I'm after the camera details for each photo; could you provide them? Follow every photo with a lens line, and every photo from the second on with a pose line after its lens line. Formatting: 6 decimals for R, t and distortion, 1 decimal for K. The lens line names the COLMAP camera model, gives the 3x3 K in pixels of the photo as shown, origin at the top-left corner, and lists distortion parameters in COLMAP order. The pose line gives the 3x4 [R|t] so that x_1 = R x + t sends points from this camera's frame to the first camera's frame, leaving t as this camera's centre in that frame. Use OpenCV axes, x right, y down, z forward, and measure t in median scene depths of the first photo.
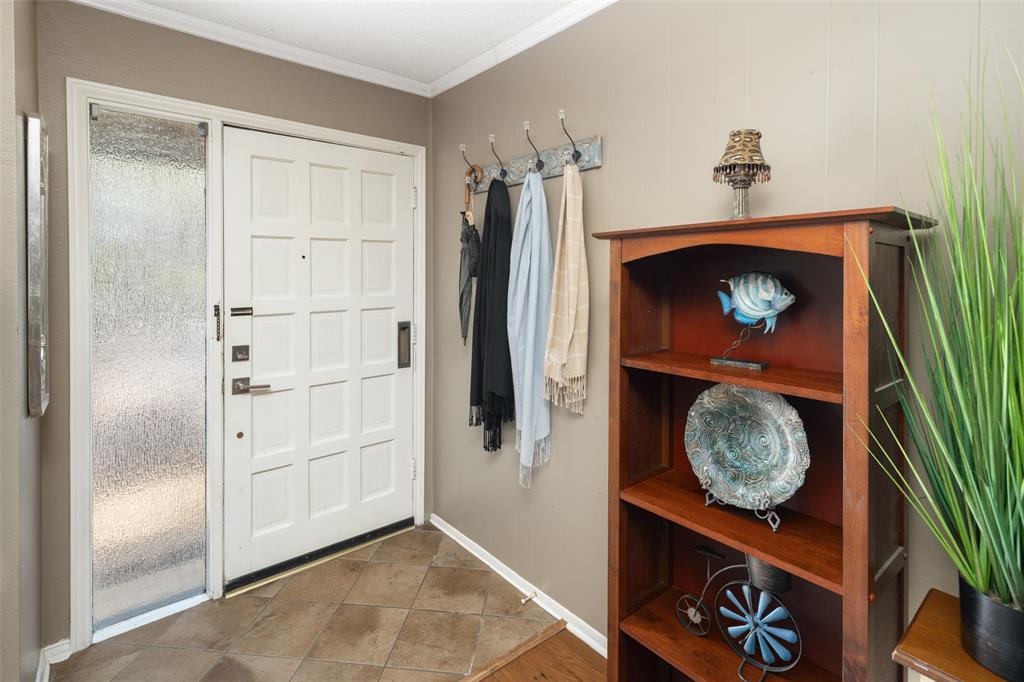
lens RADIAL K [[509.3, 0, 508.9], [0, 509.3, 271.4], [0, 0, 1]] dist [0.006859, 0.000272]
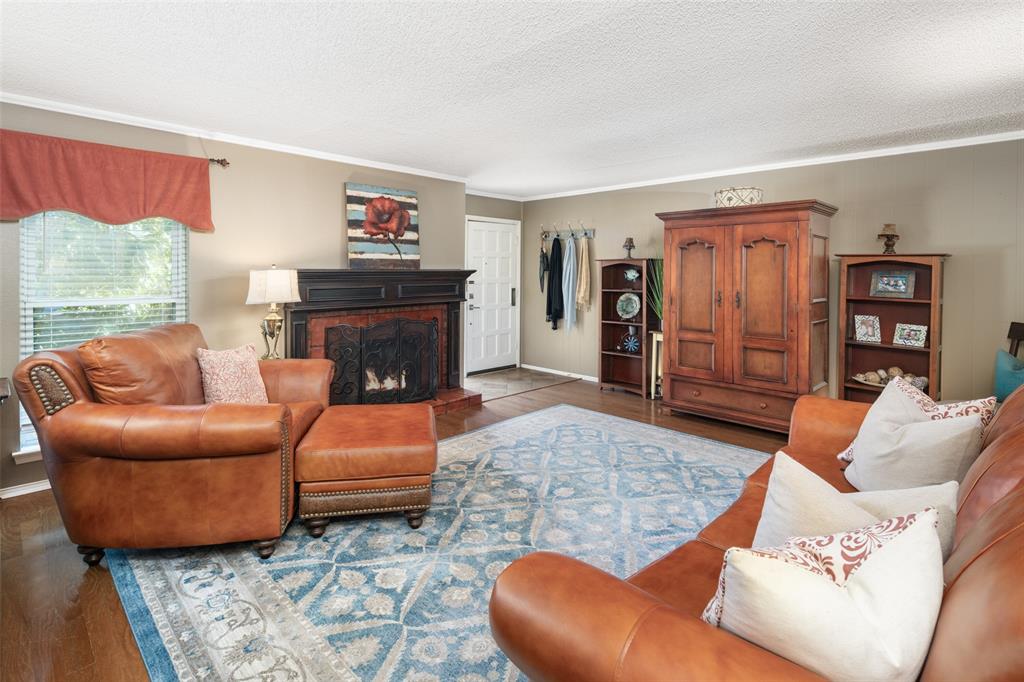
lens RADIAL K [[509.3, 0, 508.9], [0, 509.3, 271.4], [0, 0, 1]] dist [0.006859, 0.000272]
pose [[0.994103, 0.000911, 0.108440, -0.627678], [-0.000917, 1.000000, -0.000001, 0.013722], [-0.108440, -0.000099, 0.994103, -1.942260]]
